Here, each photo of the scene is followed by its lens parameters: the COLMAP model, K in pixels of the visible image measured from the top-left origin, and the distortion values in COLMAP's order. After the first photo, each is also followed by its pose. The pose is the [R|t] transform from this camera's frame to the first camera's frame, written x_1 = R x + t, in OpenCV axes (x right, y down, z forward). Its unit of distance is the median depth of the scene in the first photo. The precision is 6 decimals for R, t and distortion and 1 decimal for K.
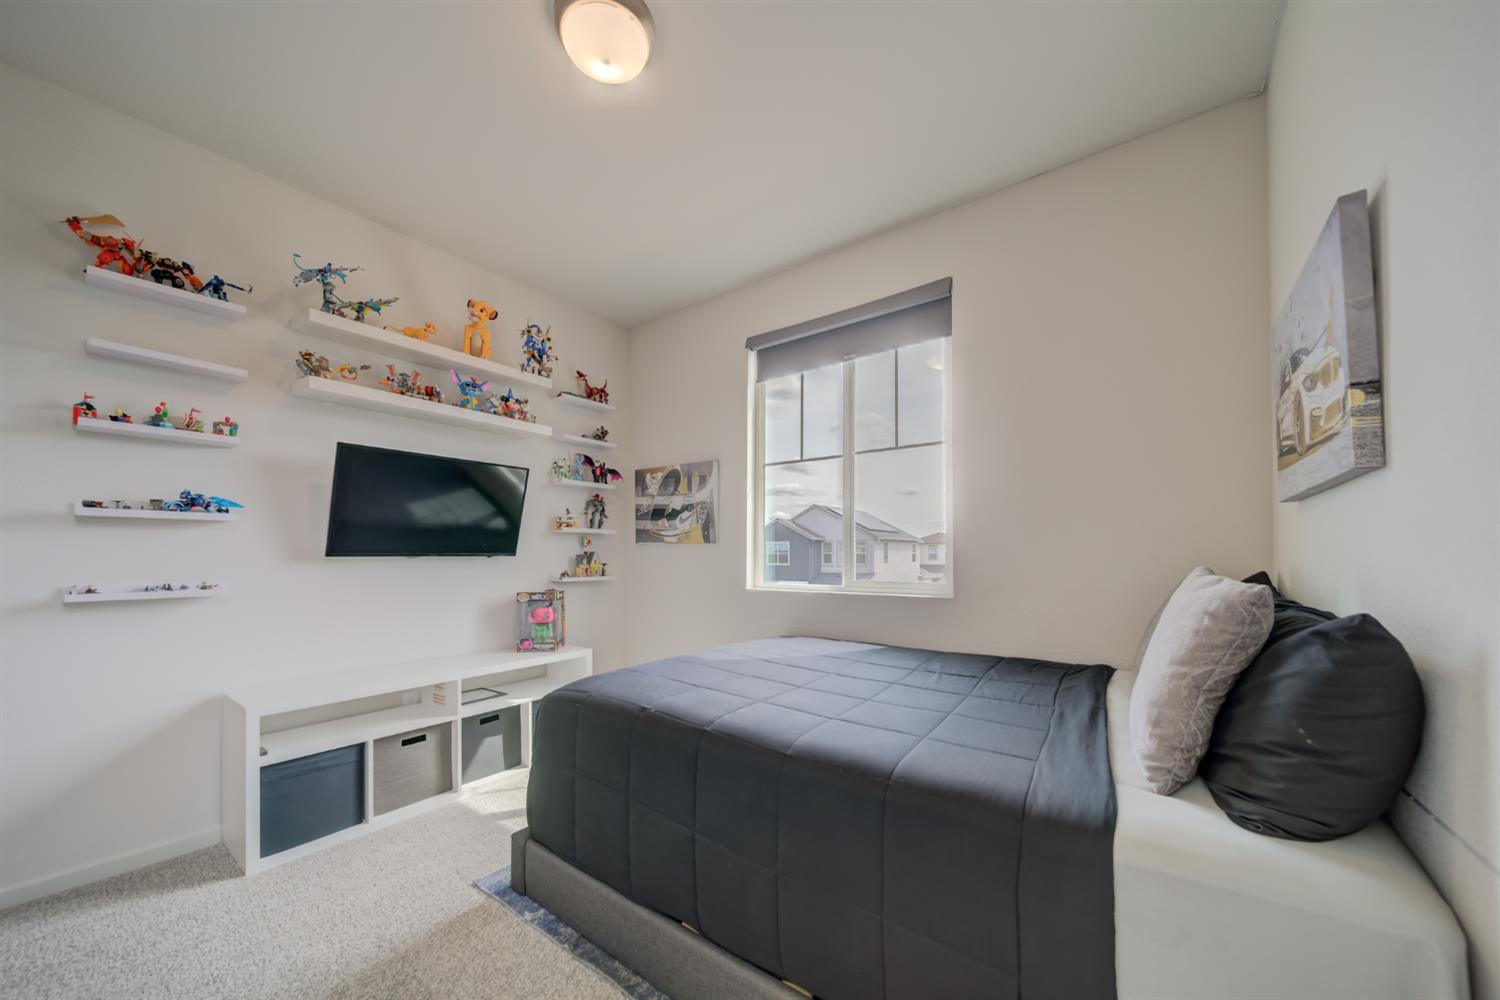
lens RADIAL K [[538.5, 0, 733.1], [0, 538.5, 530.8], [0, 0, 1]] dist [-0.001038, -0.000089]
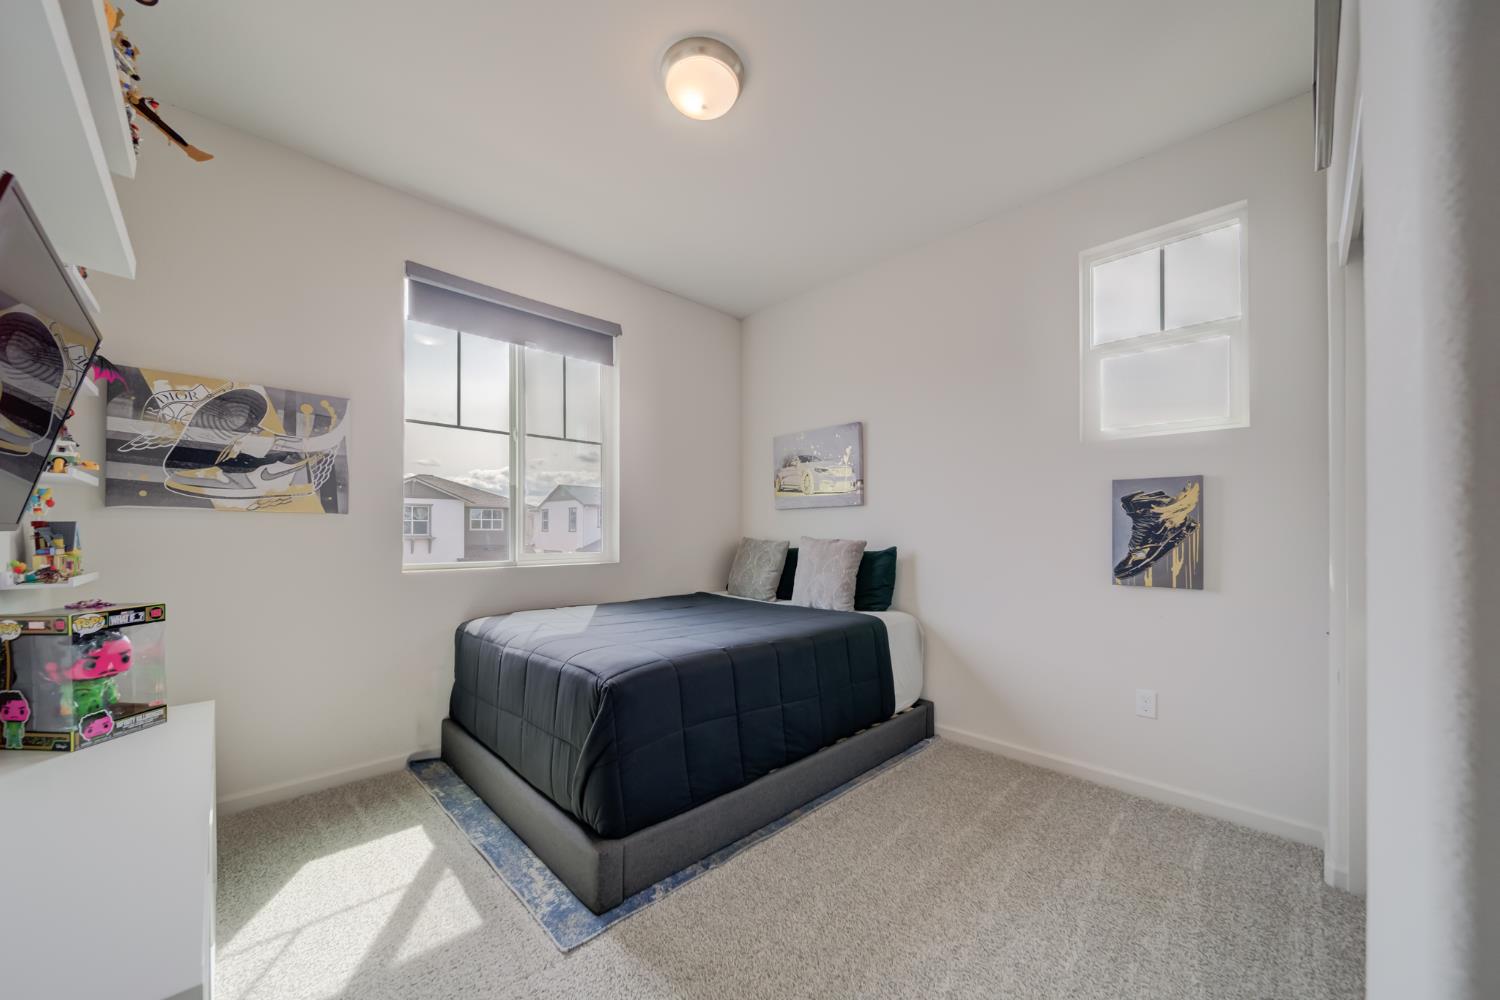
lens RADIAL K [[538.5, 0, 733.1], [0, 538.5, 530.8], [0, 0, 1]] dist [-0.001038, -0.000089]
pose [[0.153222, 0.002970, 0.988187, -0.658256], [-0.045133, 0.998973, 0.003995, 0.019258], [-0.987161, -0.045212, 0.153199, 0.366503]]
